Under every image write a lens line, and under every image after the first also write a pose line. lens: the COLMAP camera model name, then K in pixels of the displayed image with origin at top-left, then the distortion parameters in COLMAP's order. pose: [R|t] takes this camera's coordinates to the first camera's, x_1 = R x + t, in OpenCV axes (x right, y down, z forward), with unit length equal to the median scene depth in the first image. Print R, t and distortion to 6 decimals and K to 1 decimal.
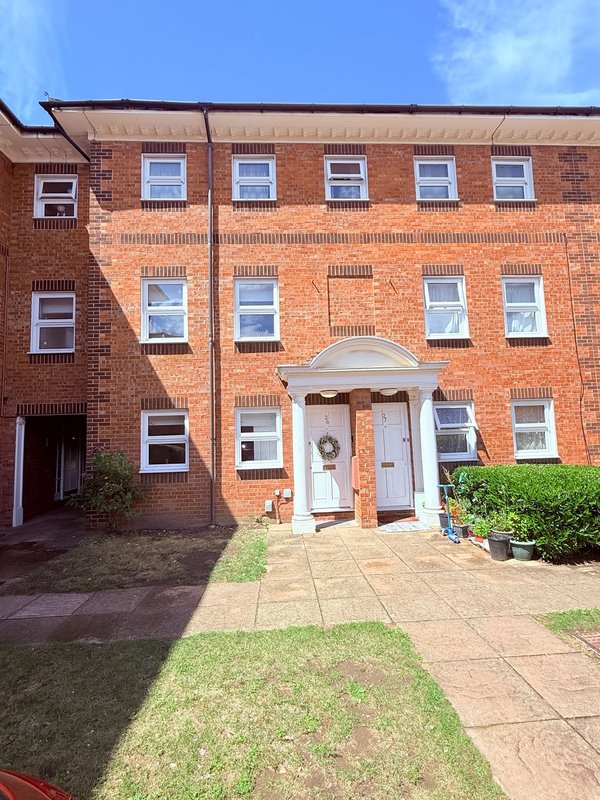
lens RADIAL K [[389.9, 0, 301.0], [0, 389.9, 397.4], [0, 0, 1]] dist [-0.000947, -0.000174]
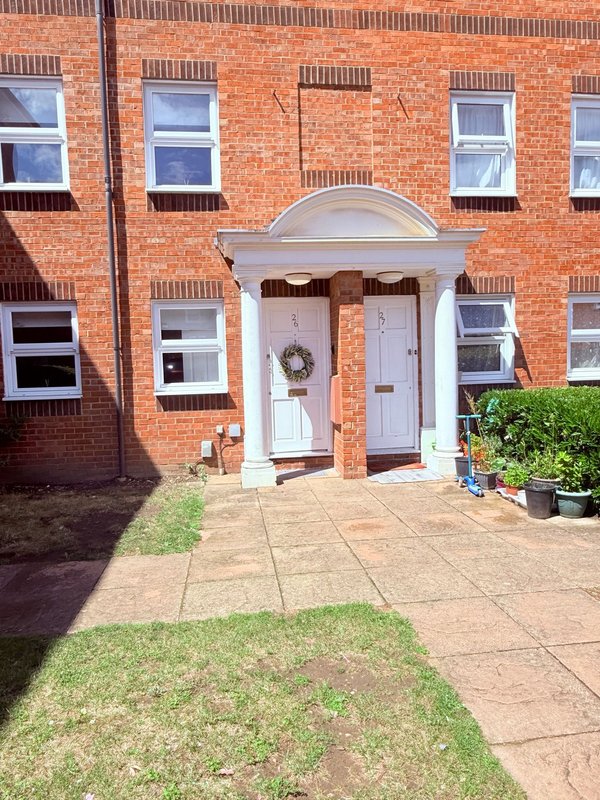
lens RADIAL K [[554.9, 0, 299.2], [0, 554.9, 401.8], [0, 0, 1]] dist [-0.003286, 0.001304]
pose [[0.997568, -0.000292, 0.069700, 0.009033], [-0.011227, 0.986260, 0.164820, 0.038614], [-0.068790, -0.165202, 0.983858, 0.063173]]
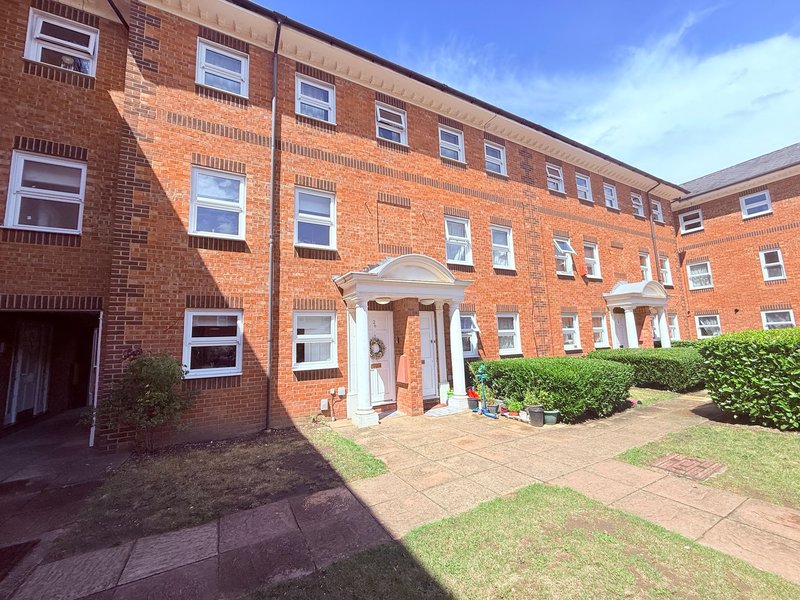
lens RADIAL K [[319.9, 0, 390.1], [0, 319.9, 300.6], [0, 0, 1]] dist [-0.001867, 0.000583]
pose [[0.902492, 0.053932, 0.427317, -0.299585], [-0.032954, 0.997868, -0.056342, 0.041100], [-0.429445, 0.036766, 0.902344, 0.134935]]
